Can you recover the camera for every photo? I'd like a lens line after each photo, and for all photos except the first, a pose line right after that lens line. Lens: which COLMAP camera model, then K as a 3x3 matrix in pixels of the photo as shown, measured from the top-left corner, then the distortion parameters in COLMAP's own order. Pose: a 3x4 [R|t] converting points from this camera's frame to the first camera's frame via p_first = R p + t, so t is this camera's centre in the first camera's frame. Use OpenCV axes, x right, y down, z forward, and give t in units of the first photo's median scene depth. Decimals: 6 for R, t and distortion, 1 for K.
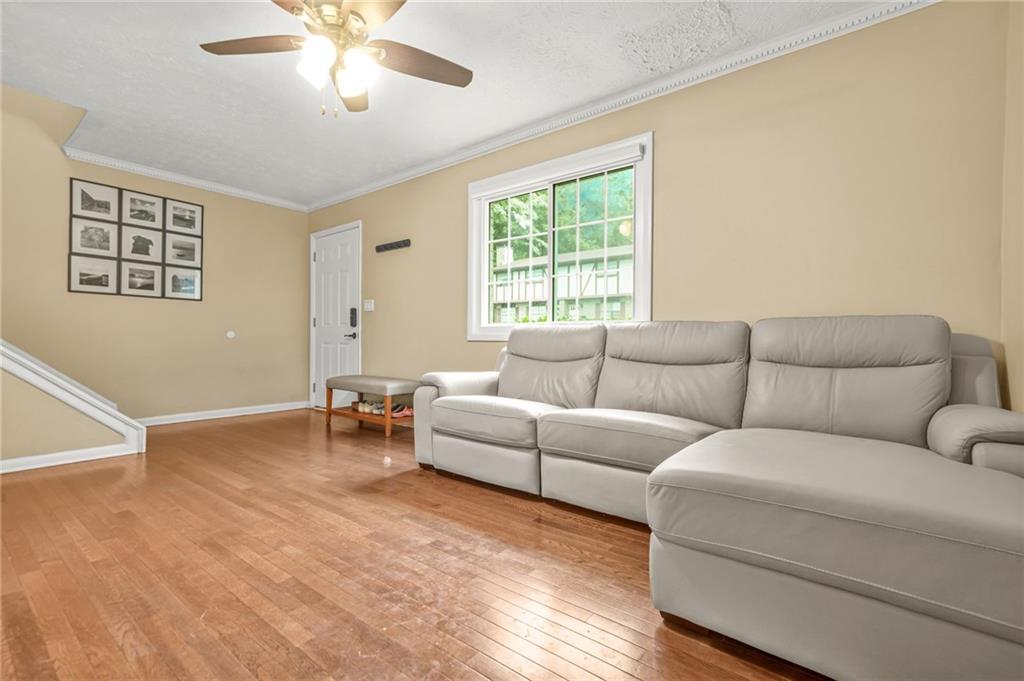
lens RADIAL K [[458.5, 0, 511.0], [0, 458.5, 346.3], [0, 0, 1]] dist [0.001506, 0.000895]
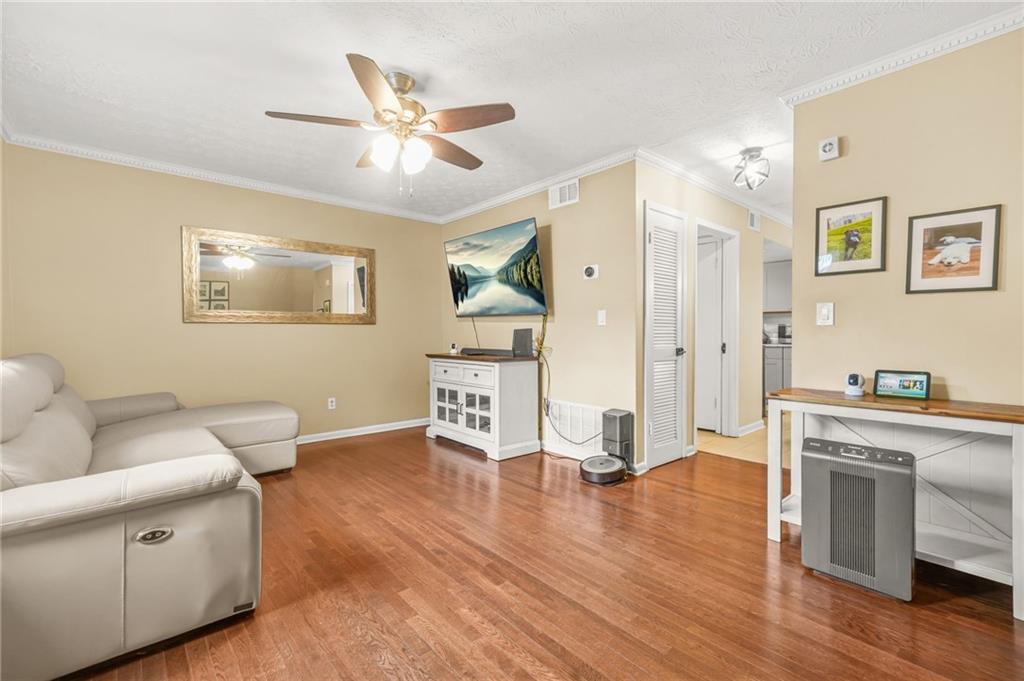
lens RADIAL K [[462.4, 0, 511.8], [0, 462.4, 331.3], [0, 0, 1]] dist [0.011303, 0.000157]
pose [[-0.983149, -0.007705, 0.182643, -0.804042], [-0.007310, 0.999969, 0.002836, -0.135670], [-0.182660, 0.001453, -0.983175, 1.951543]]
